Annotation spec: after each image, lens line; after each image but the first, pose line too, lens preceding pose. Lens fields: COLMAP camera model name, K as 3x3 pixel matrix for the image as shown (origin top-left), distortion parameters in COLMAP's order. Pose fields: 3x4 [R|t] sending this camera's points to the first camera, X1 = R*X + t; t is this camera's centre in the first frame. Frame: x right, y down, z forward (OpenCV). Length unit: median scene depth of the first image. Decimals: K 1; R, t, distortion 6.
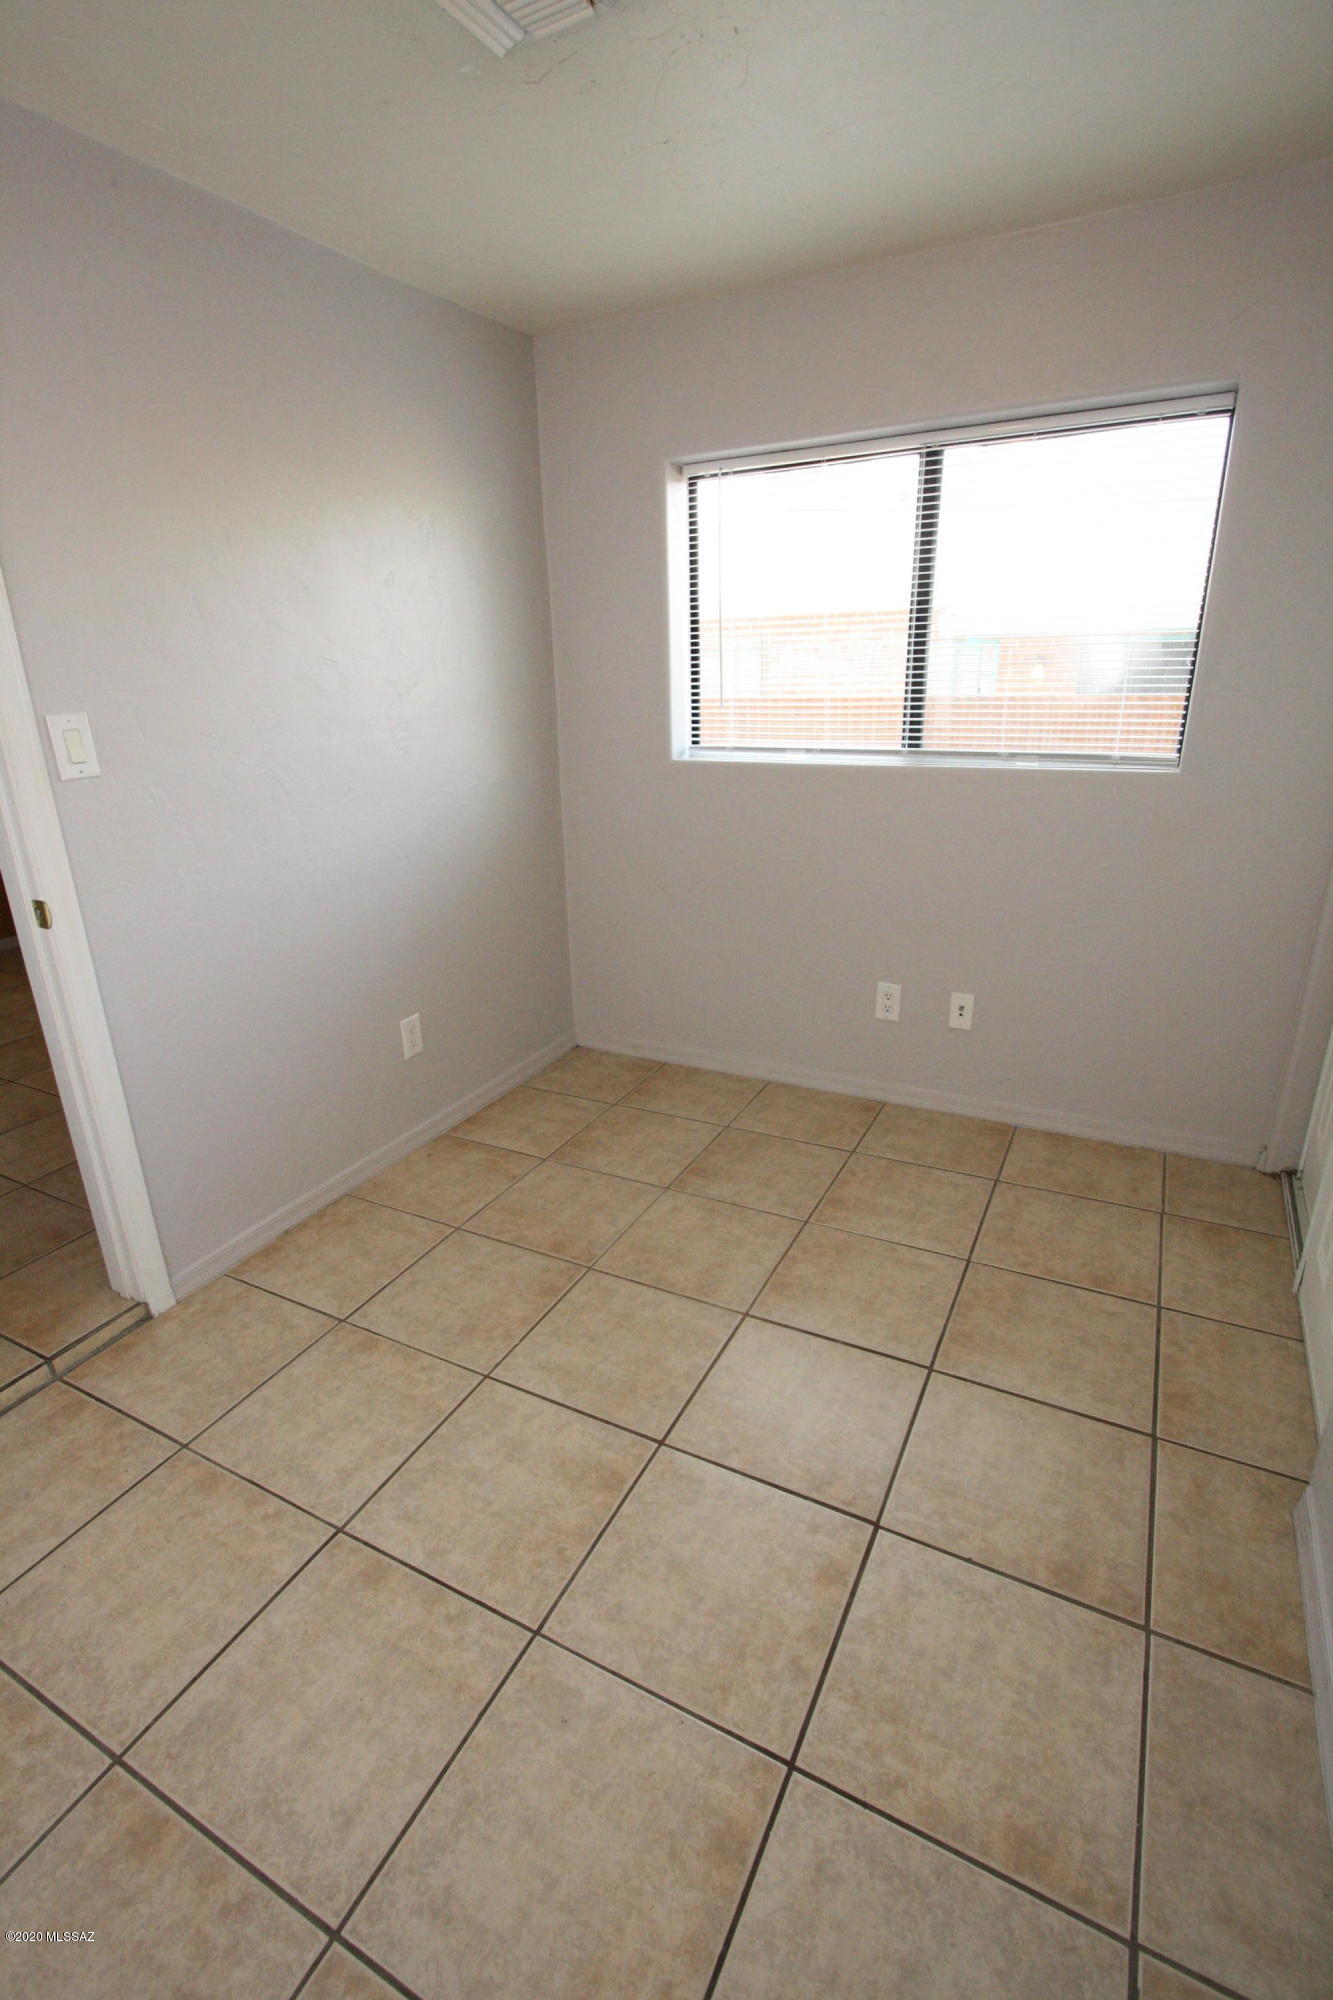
lens RADIAL K [[929.2, 0, 656.1], [0, 929.2, 1006.5], [0, 0, 1]] dist [-0.021806, 0.004122]
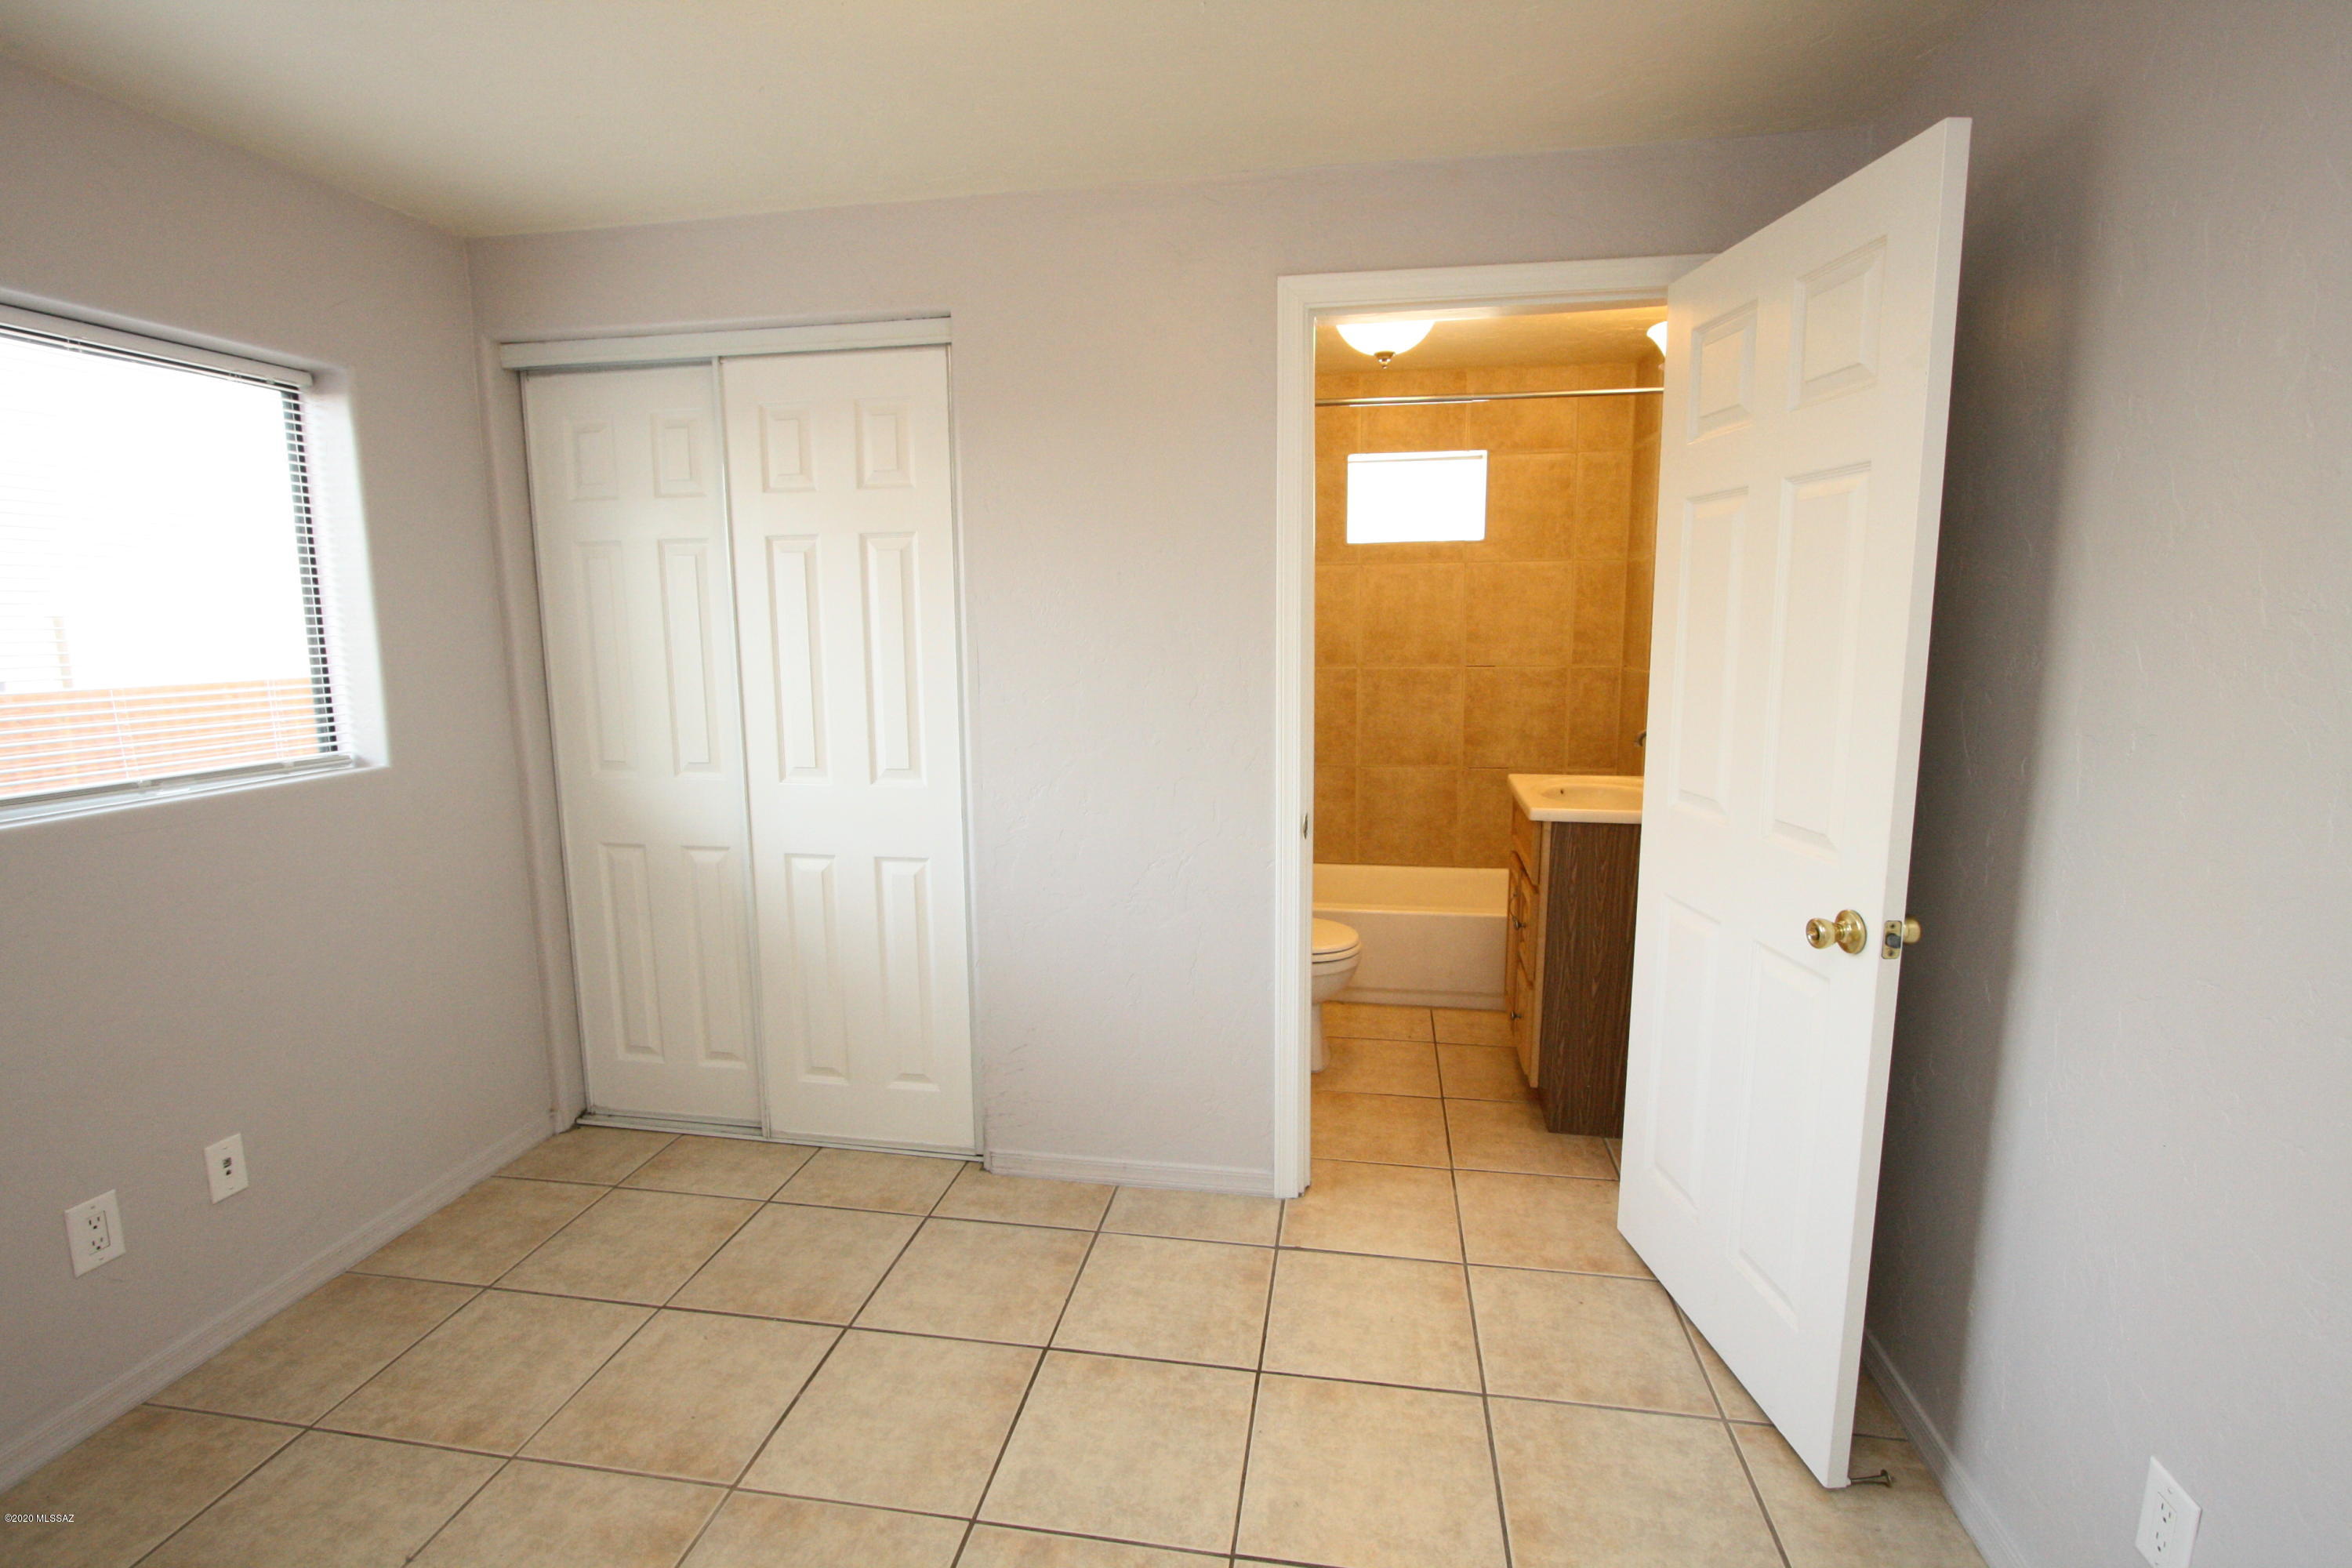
lens RADIAL K [[1092.7, 0, 1183.1], [0, 1092.7, 779.8], [0, 0, 1]] dist [-0.021806, 0.004122]
pose [[-0.319464, -0.111278, 0.941042, -0.704931], [0.342258, 0.912493, 0.224091, -0.229637], [-0.883630, 0.393668, -0.253423, 0.638911]]
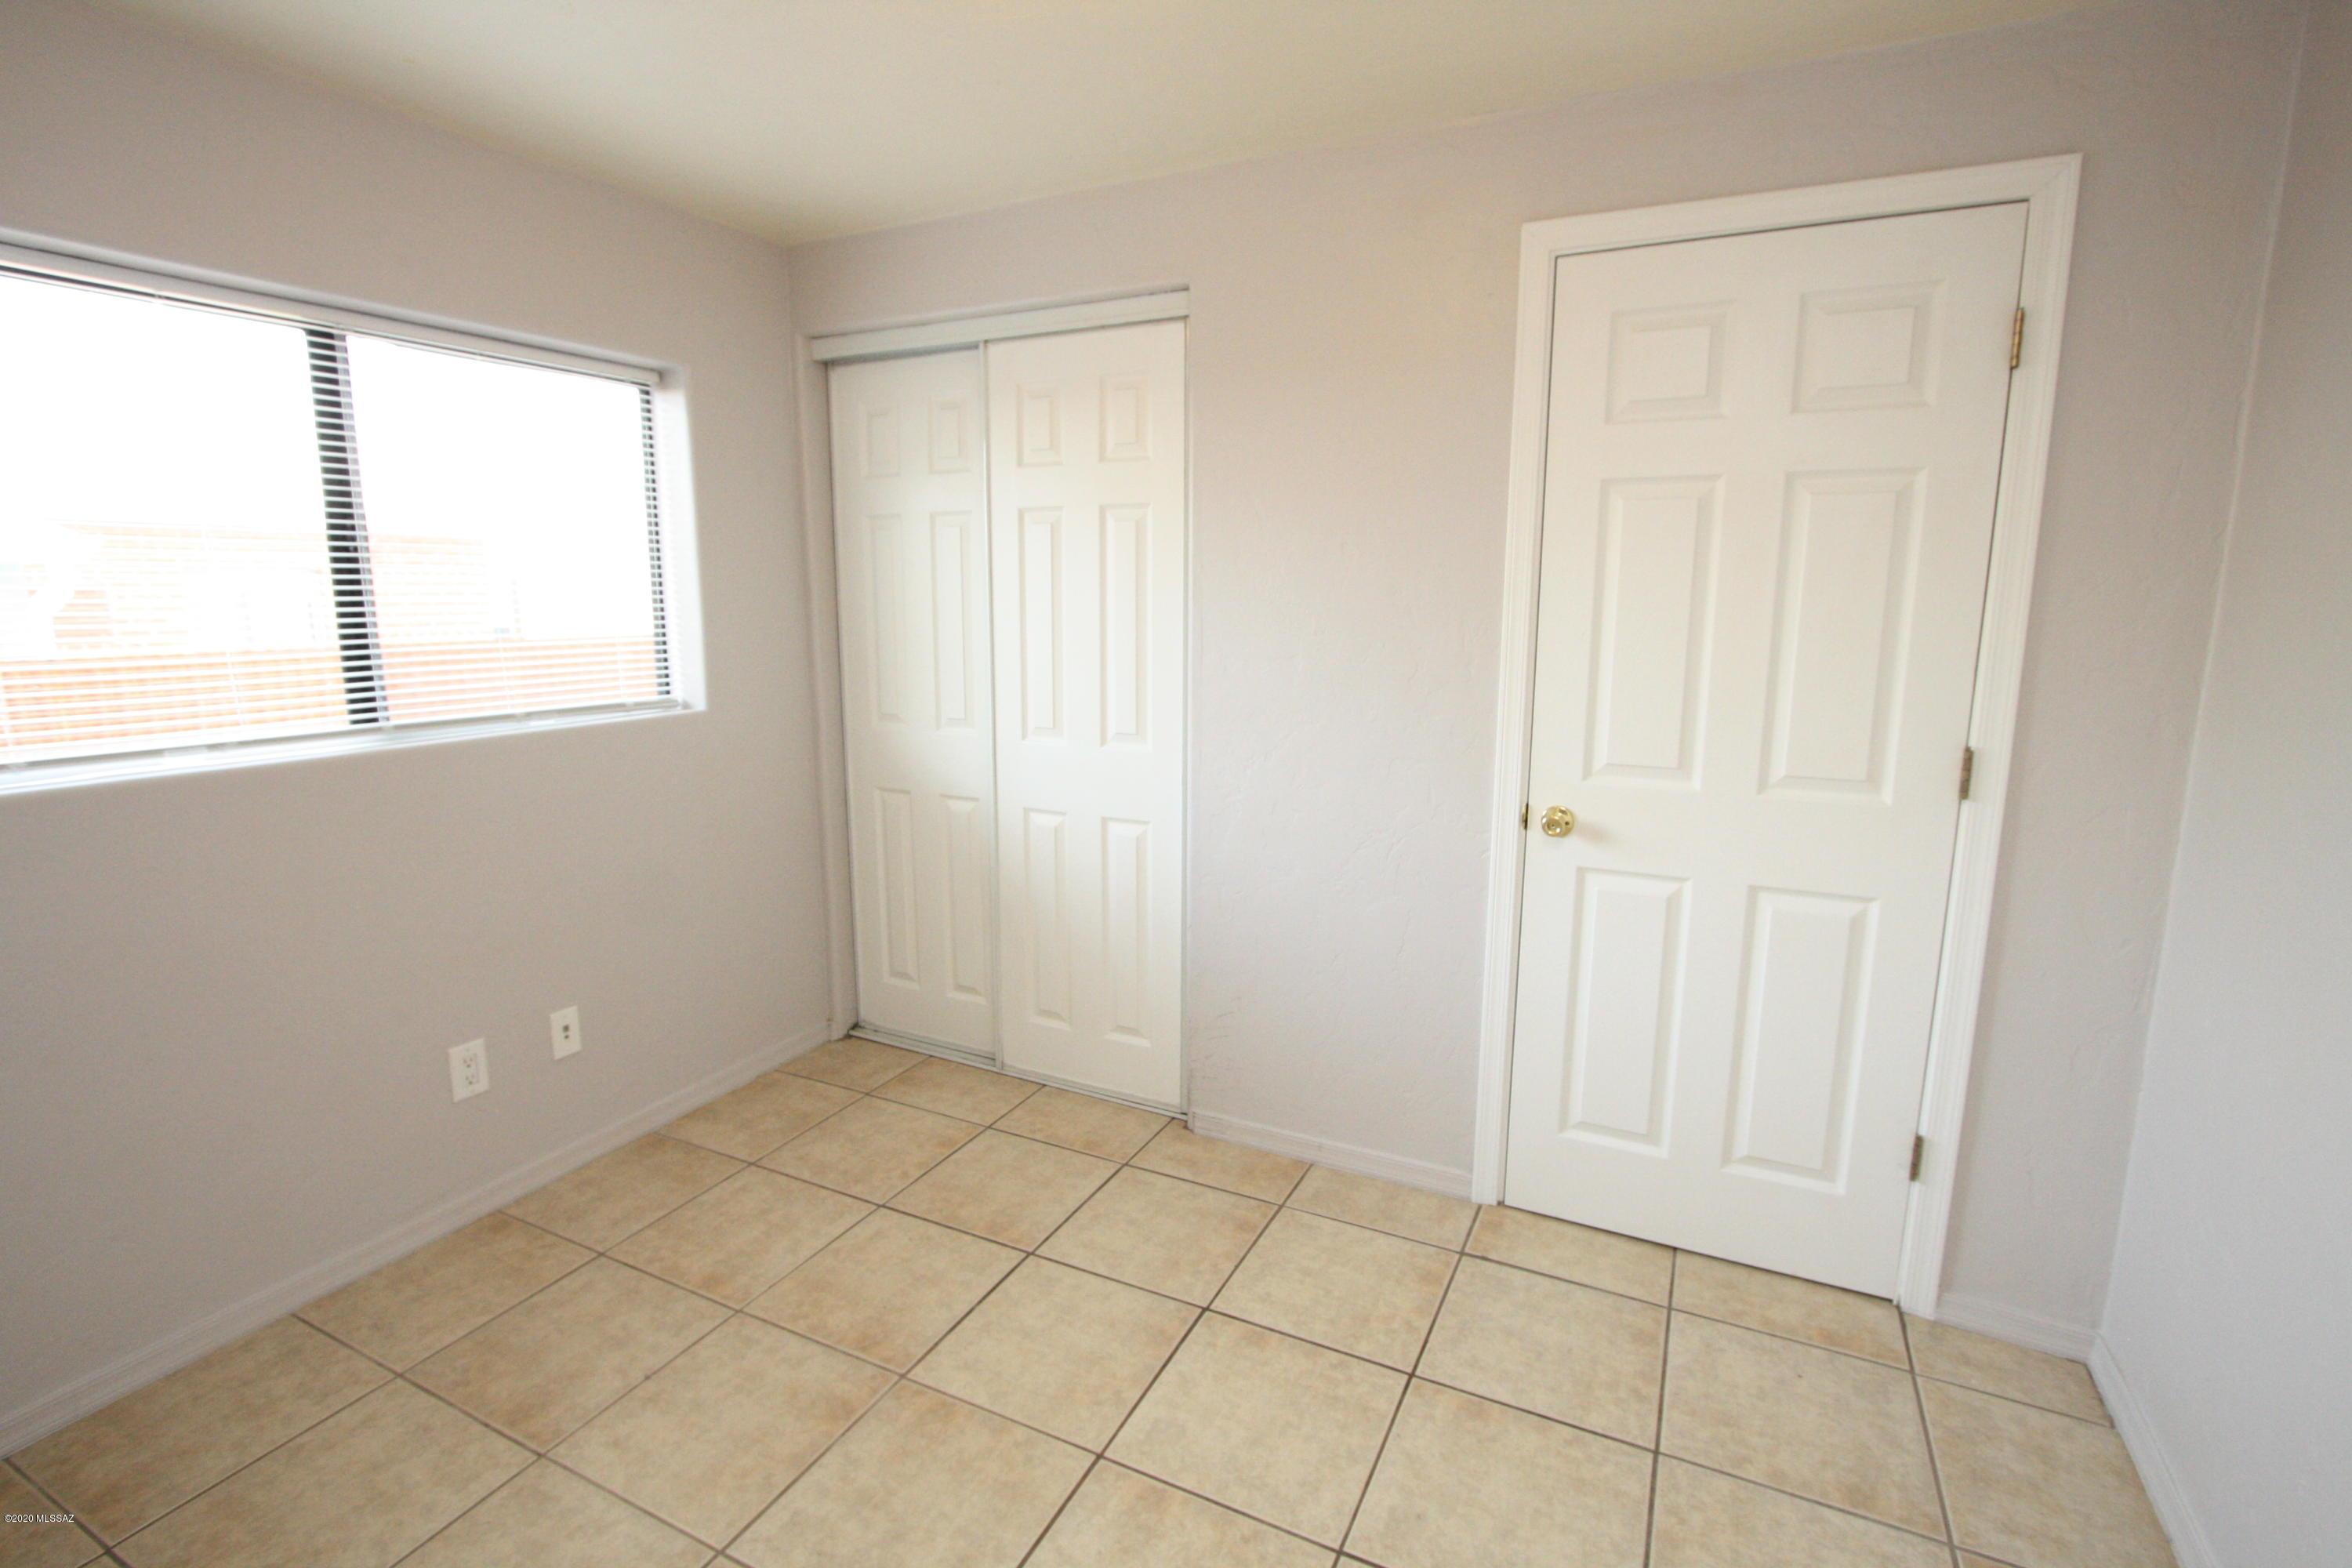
lens RADIAL K [[1092.7, 0, 1183.4], [0, 1092.7, 780.9], [0, 0, 1]] dist [-0.021806, 0.004122]
pose [[-0.031693, -0.145961, 0.988782, -0.716641], [0.341819, 0.928046, 0.147952, -0.190580], [-0.939231, 0.342674, 0.020480, 0.537610]]
